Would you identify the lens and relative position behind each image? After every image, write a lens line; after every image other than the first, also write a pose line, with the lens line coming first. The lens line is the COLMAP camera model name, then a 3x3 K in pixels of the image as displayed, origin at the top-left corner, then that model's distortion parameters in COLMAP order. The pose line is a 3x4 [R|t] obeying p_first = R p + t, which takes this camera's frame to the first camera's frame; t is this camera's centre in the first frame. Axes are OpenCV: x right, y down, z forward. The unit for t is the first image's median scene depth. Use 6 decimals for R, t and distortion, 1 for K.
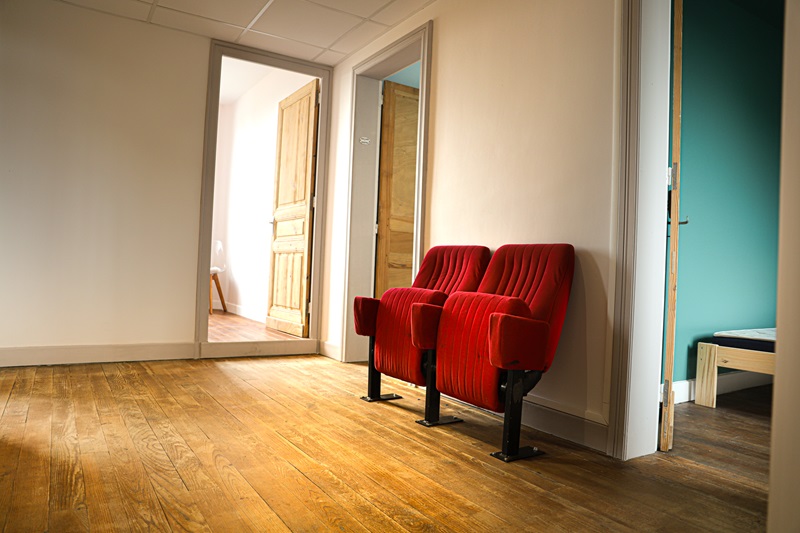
lens RADIAL K [[553.2, 0, 400.0], [0, 553.2, 266.5], [0, 0, 1]] dist [-0.129016, 0.097616]
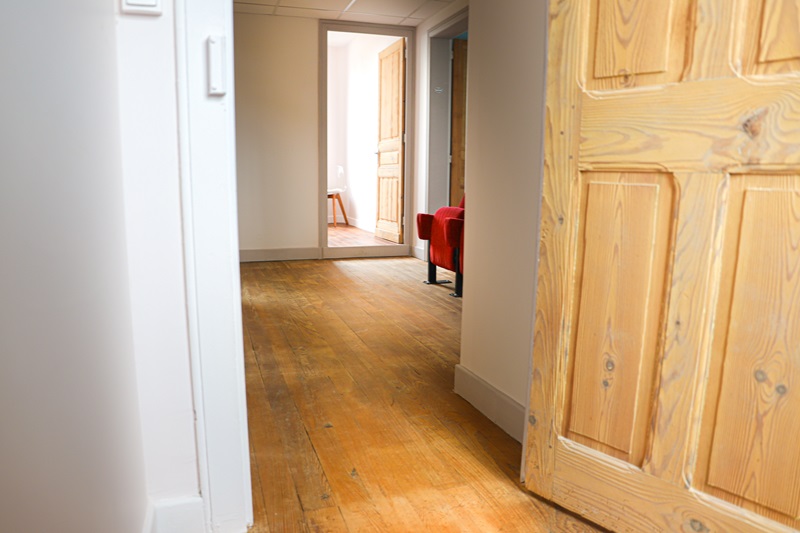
lens RADIAL K [[553.2, 0, 400.0], [0, 553.2, 266.5], [0, 0, 1]] dist [-0.129016, 0.097616]
pose [[0.972400, 0.008963, -0.233146, 0.144807], [0.028434, 0.987261, 0.156547, -0.025130], [0.231580, -0.158855, 0.959758, -0.296573]]
